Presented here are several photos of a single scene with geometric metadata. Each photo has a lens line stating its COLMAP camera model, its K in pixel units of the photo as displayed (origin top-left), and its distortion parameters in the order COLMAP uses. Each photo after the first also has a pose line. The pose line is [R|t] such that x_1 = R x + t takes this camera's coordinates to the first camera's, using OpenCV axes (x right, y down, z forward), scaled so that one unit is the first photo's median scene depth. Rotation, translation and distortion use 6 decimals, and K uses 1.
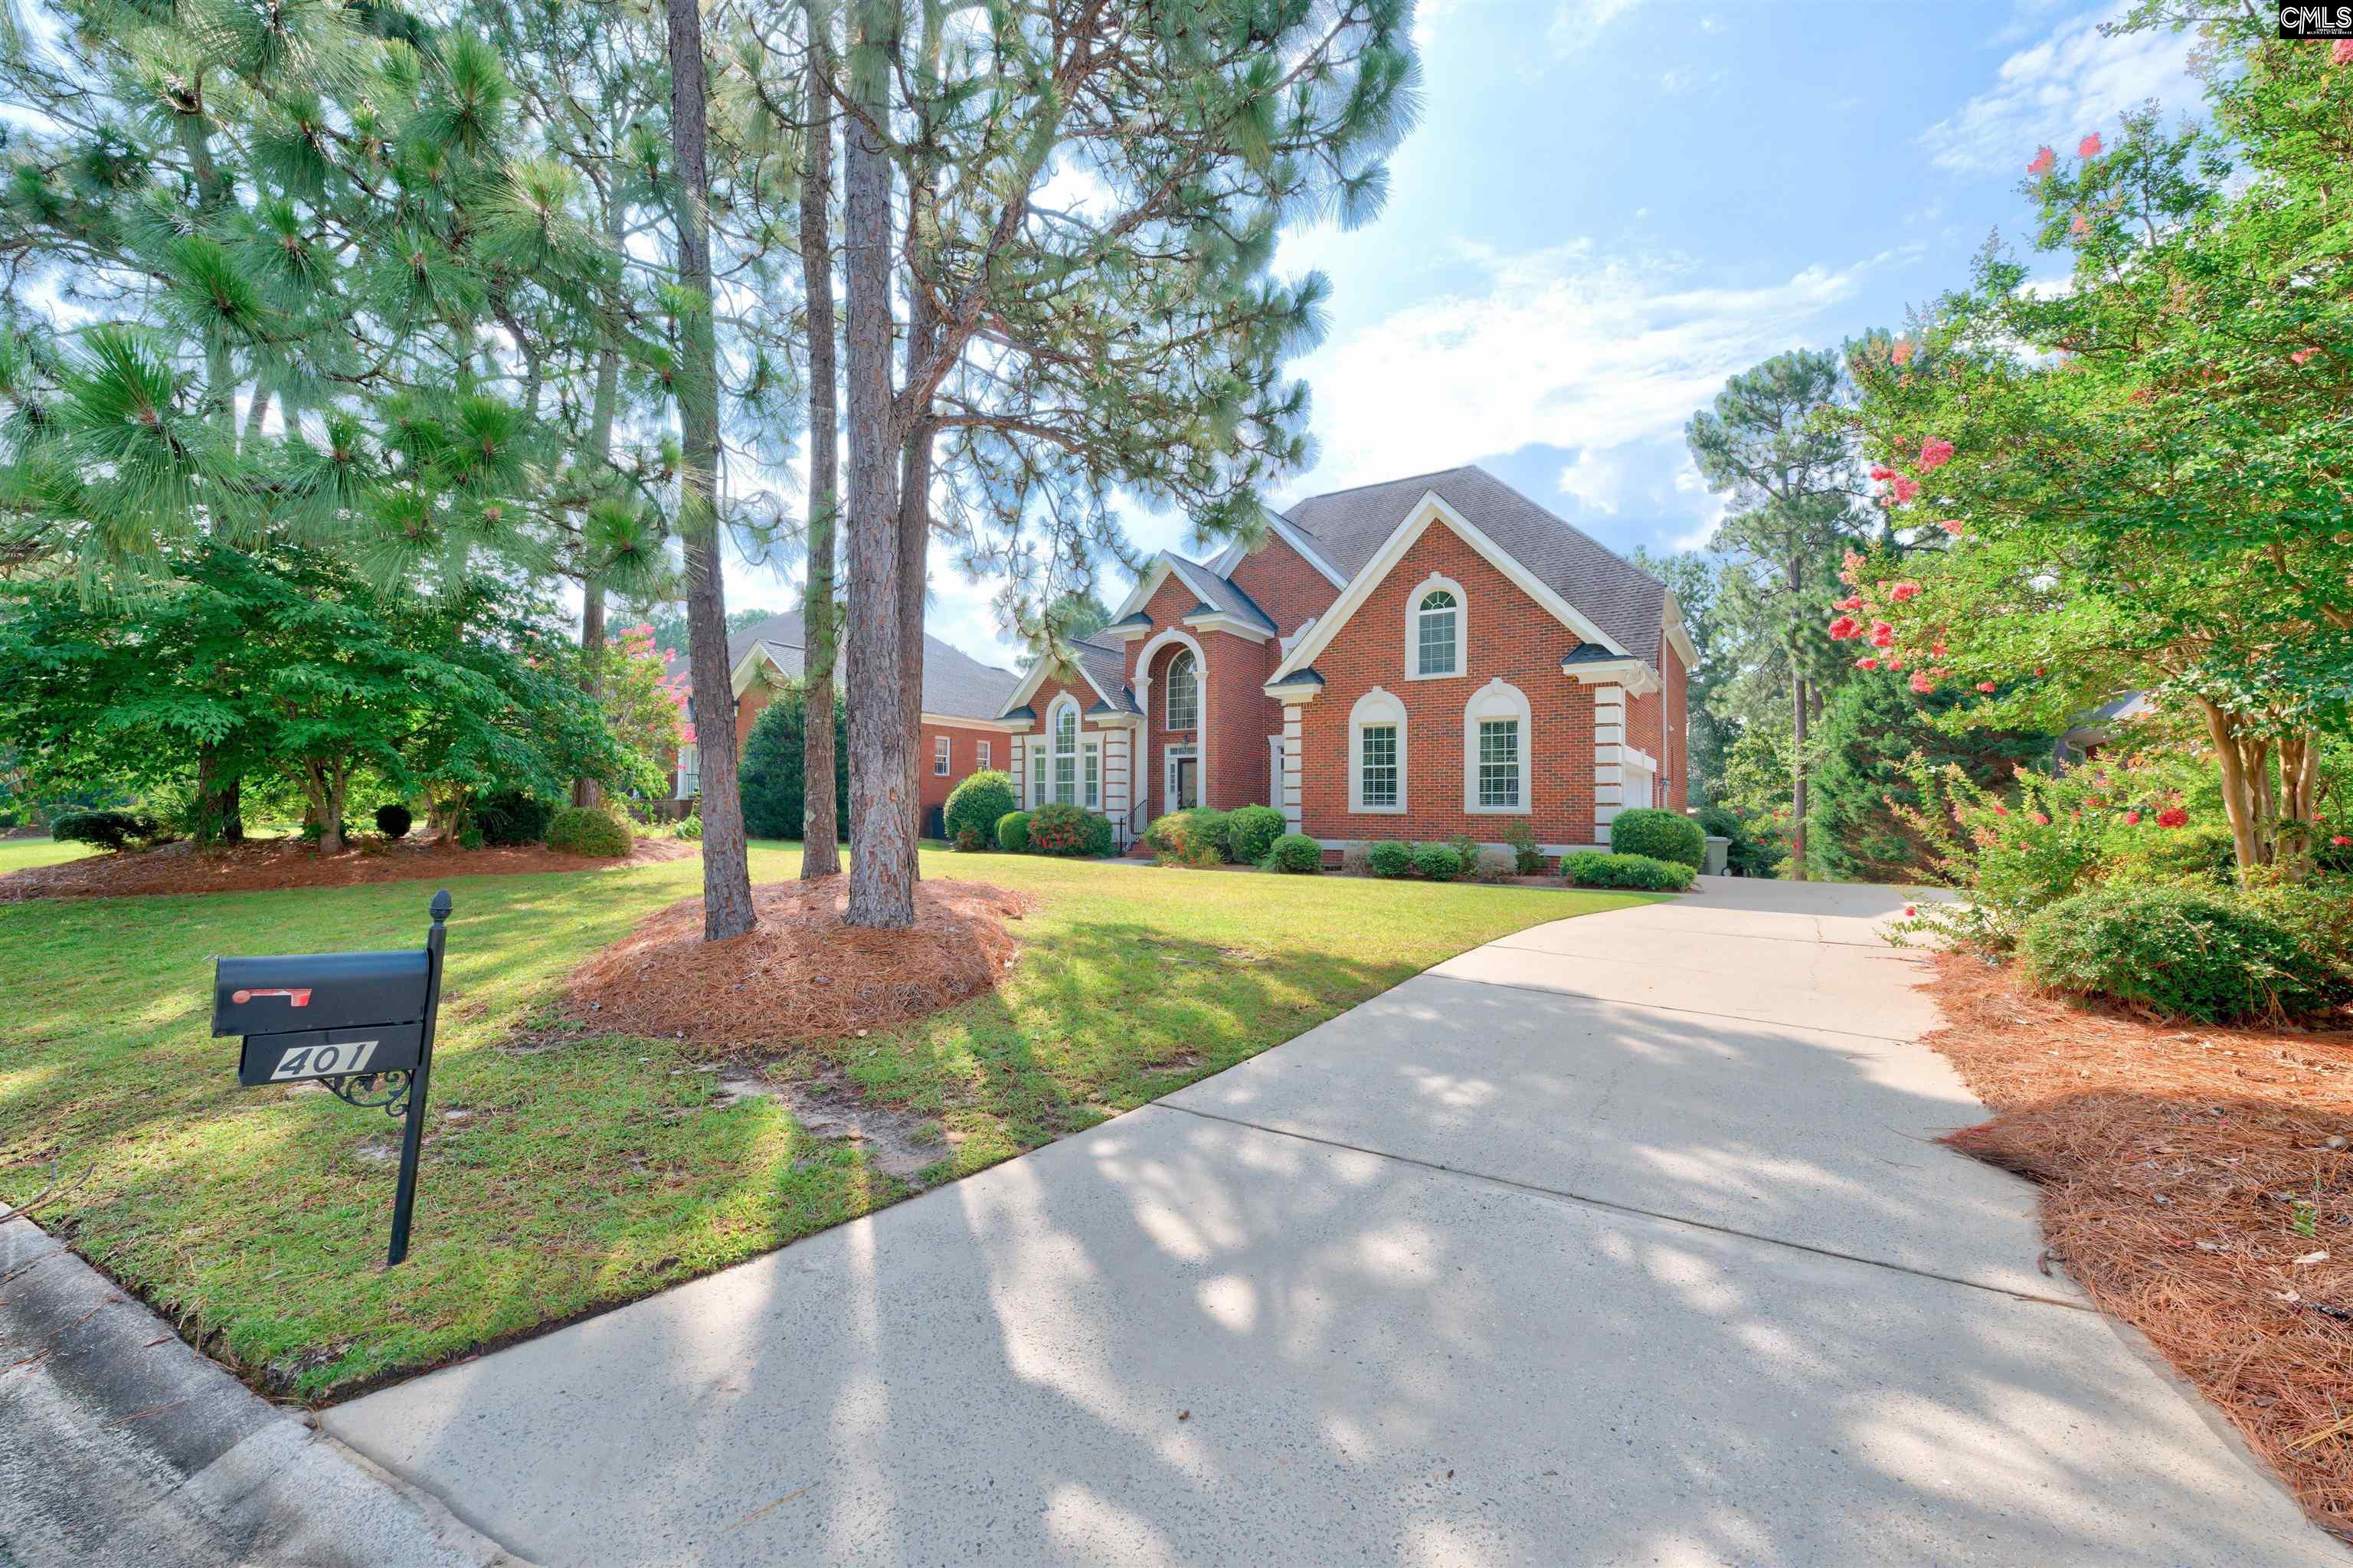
lens RADIAL K [[934.1, 0, 1176.5], [0, 934.1, 784.0], [0, 0, 1]] dist [-0.002447, -0.000022]
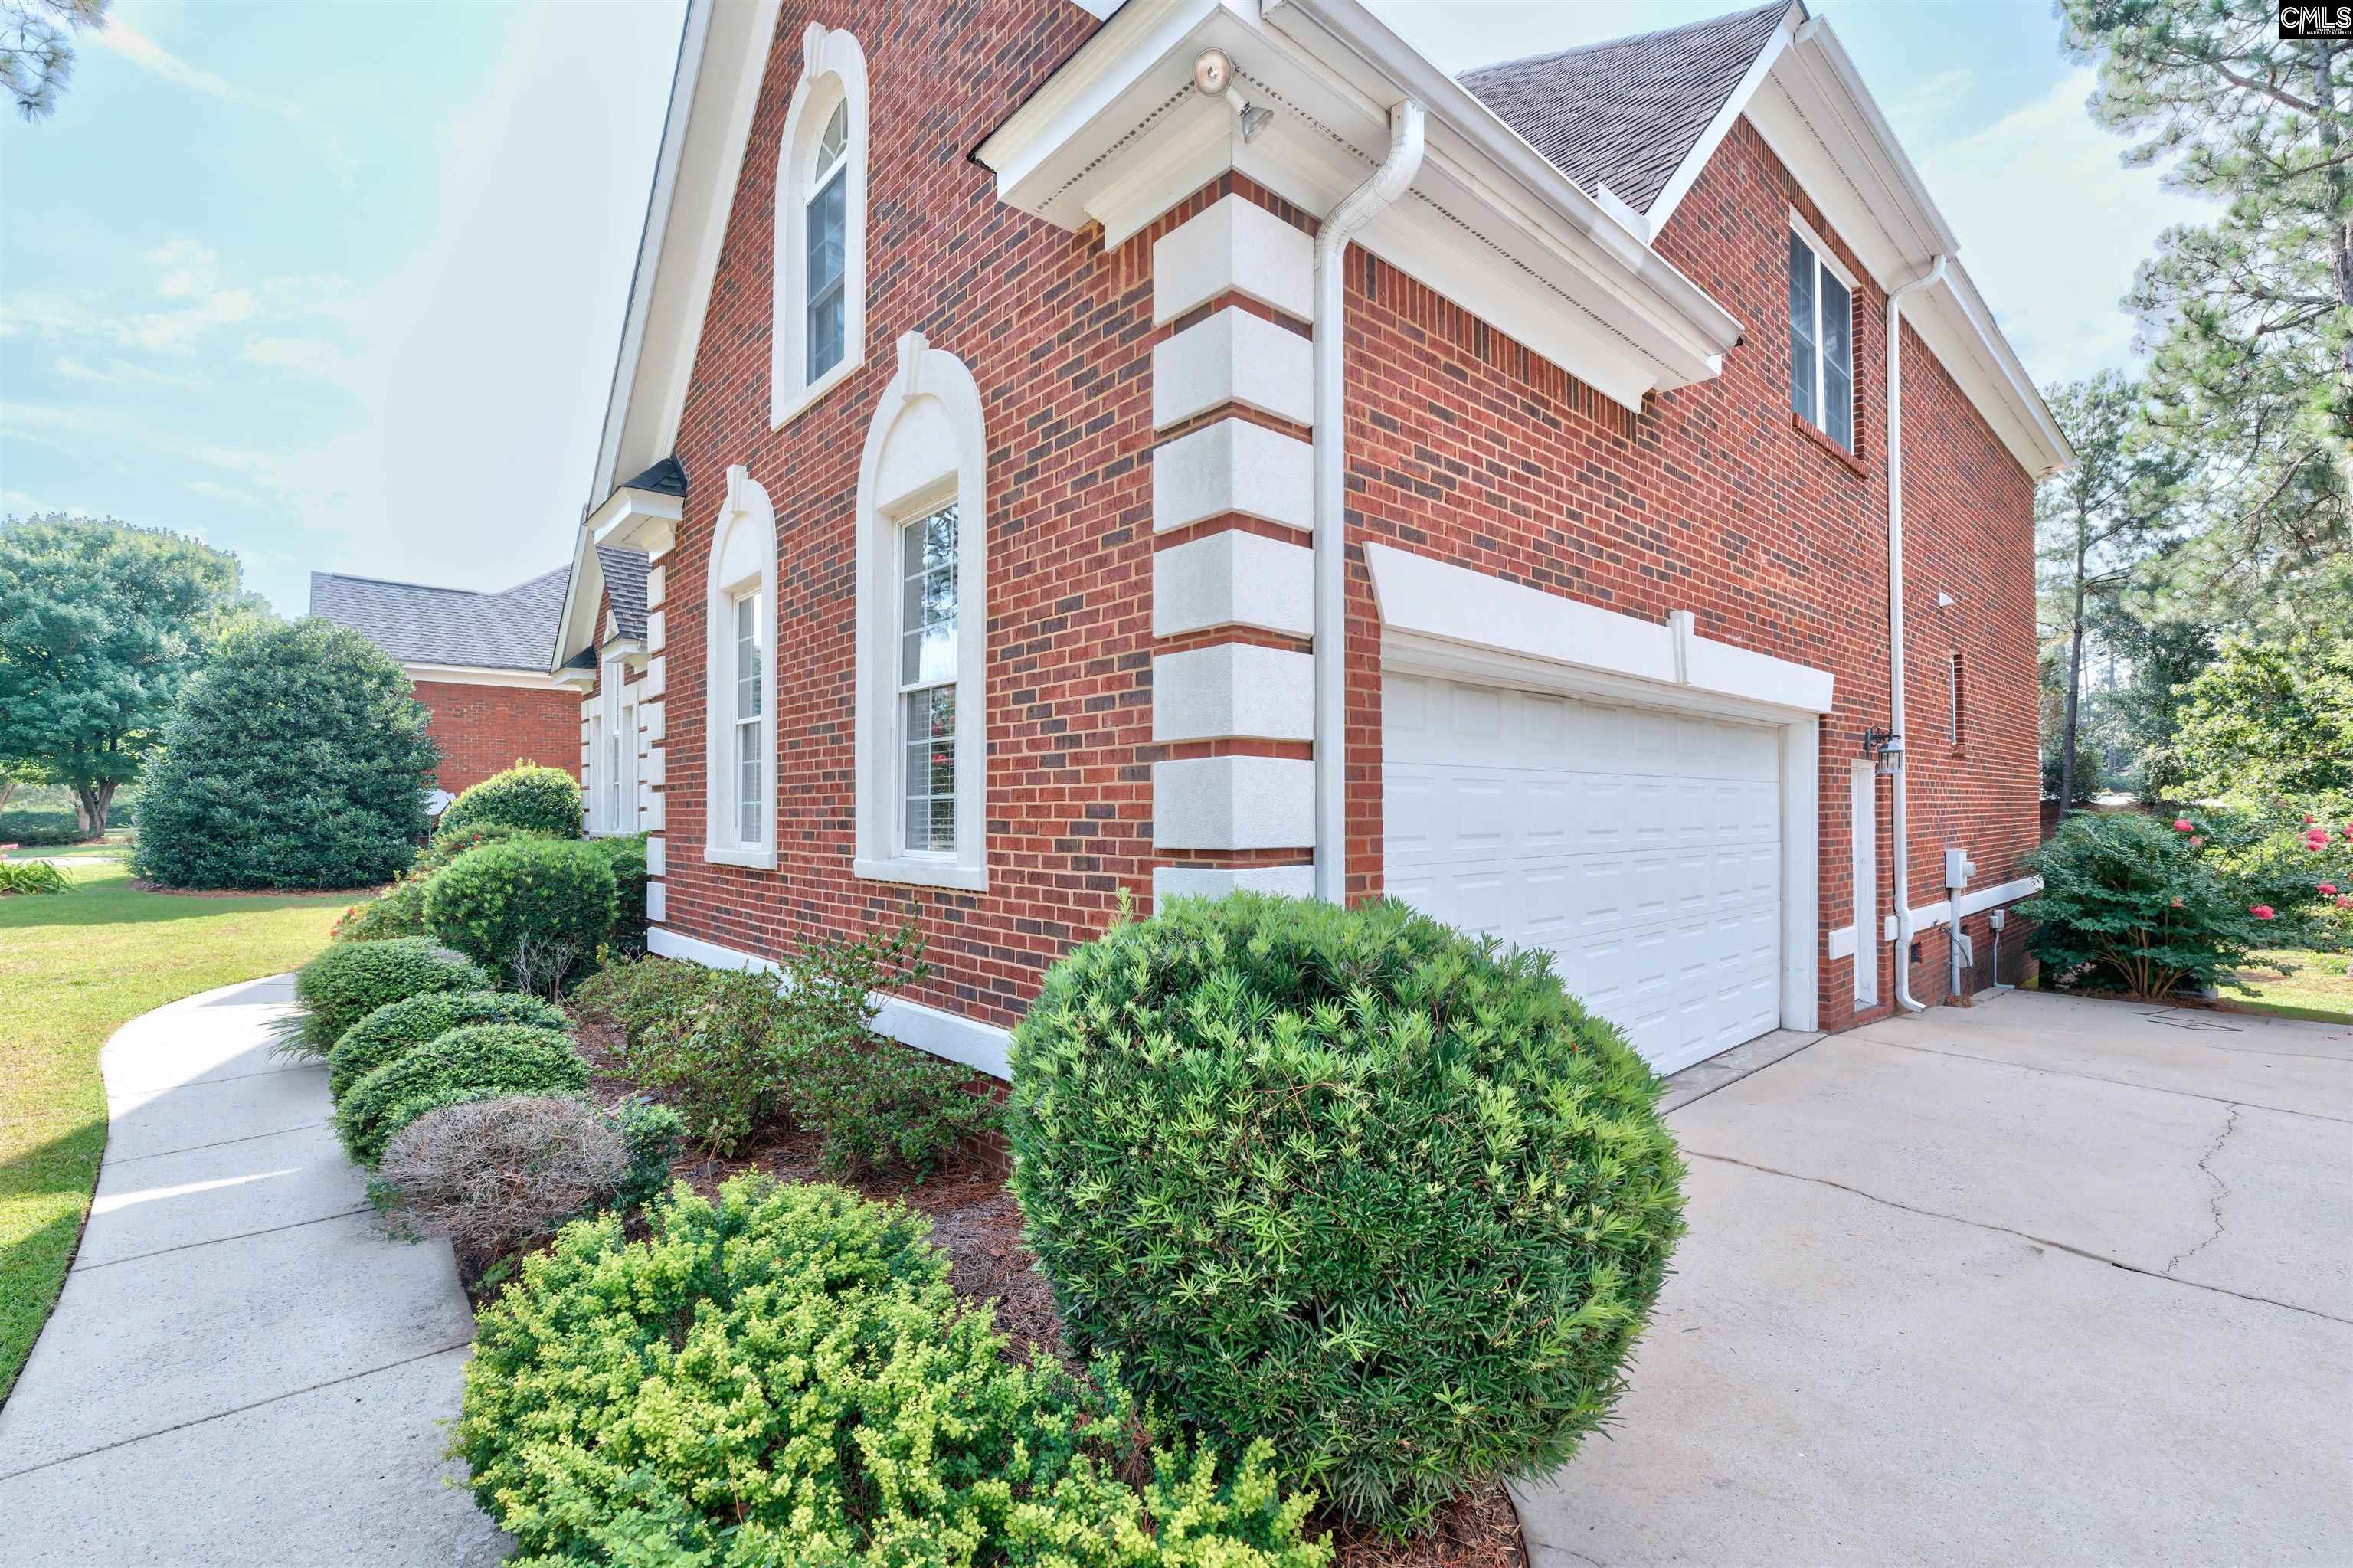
lens RADIAL K [[977.4, 0, 1176.5], [0, 977.4, 784.0], [0, 0, 1]] dist [0.000460, 0.000140]
pose [[0.961551, -0.020716, -0.273843, 0.225858], [0.022310, 0.999747, 0.002709, 0.002904], [0.273718, -0.008714, 0.961771, 0.361613]]
